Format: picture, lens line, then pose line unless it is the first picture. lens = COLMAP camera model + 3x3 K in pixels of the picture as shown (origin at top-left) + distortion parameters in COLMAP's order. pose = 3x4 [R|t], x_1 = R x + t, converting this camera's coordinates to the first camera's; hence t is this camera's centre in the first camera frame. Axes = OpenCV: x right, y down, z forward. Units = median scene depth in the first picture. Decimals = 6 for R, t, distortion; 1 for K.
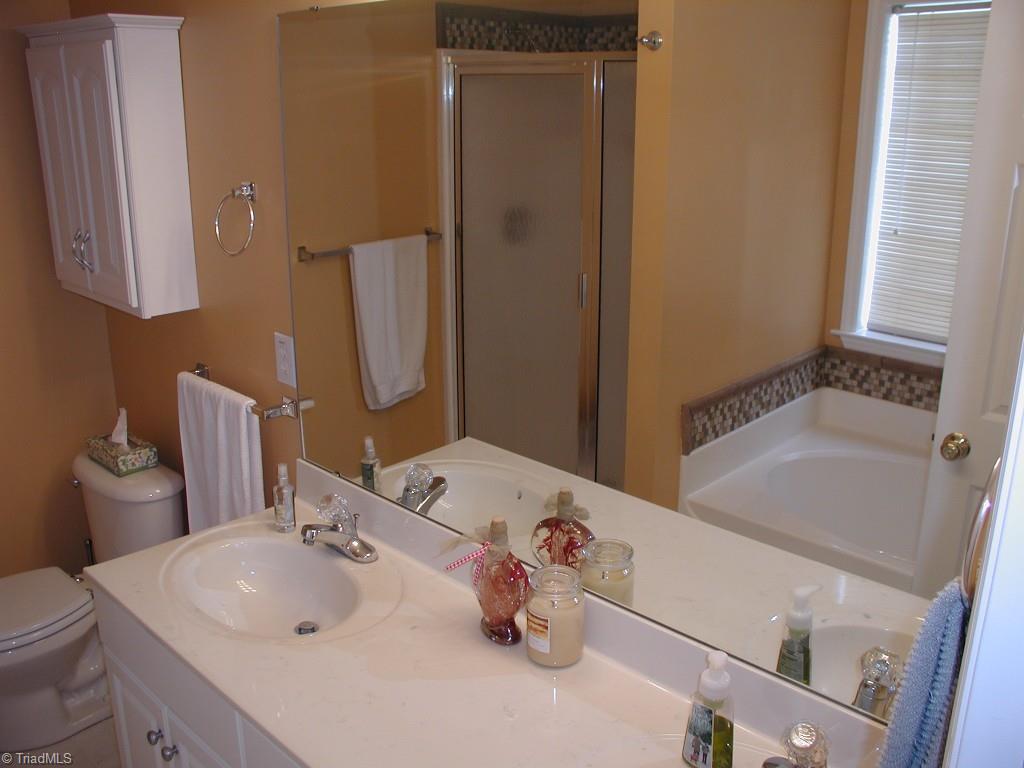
lens RADIAL K [[955.5, 0, 512.0], [0, 955.5, 384.0], [0, 0, 1]] dist [-0.228775, 0.279402]
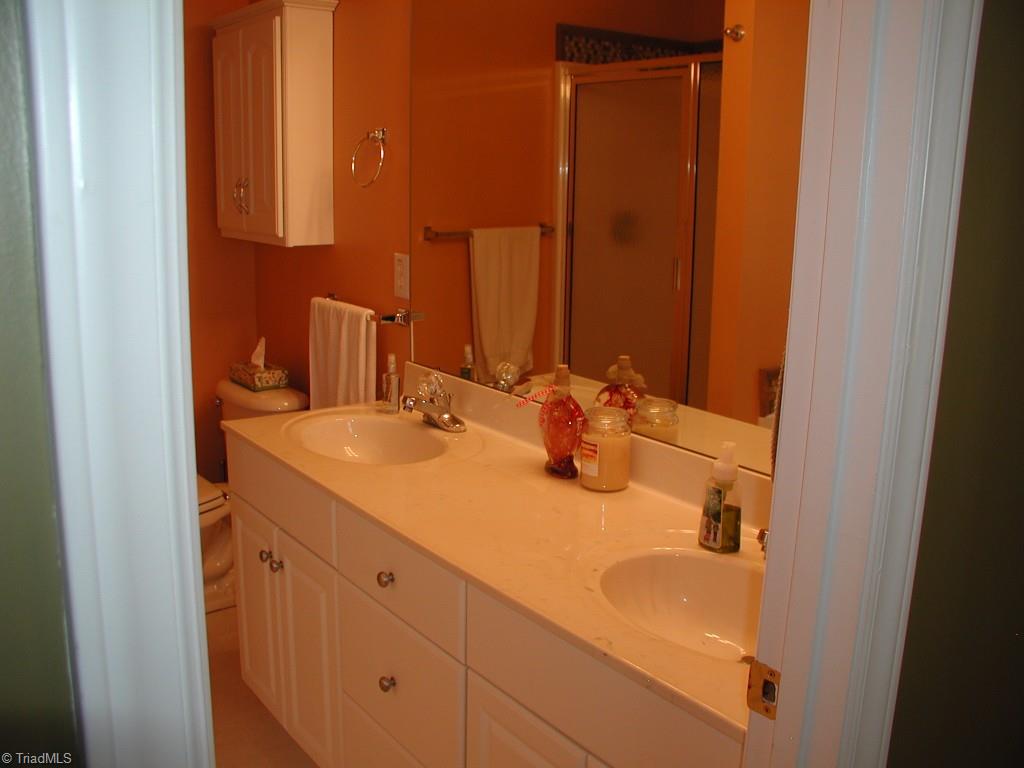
lens RADIAL K [[955.5, 0, 512.0], [0, 955.5, 384.0], [0, 0, 1]] dist [-0.228775, 0.279402]
pose [[0.989043, 0.046696, -0.140047, 0.063337], [-0.058638, 0.994874, -0.082387, 0.184349], [0.135482, 0.089697, 0.986711, -0.130171]]
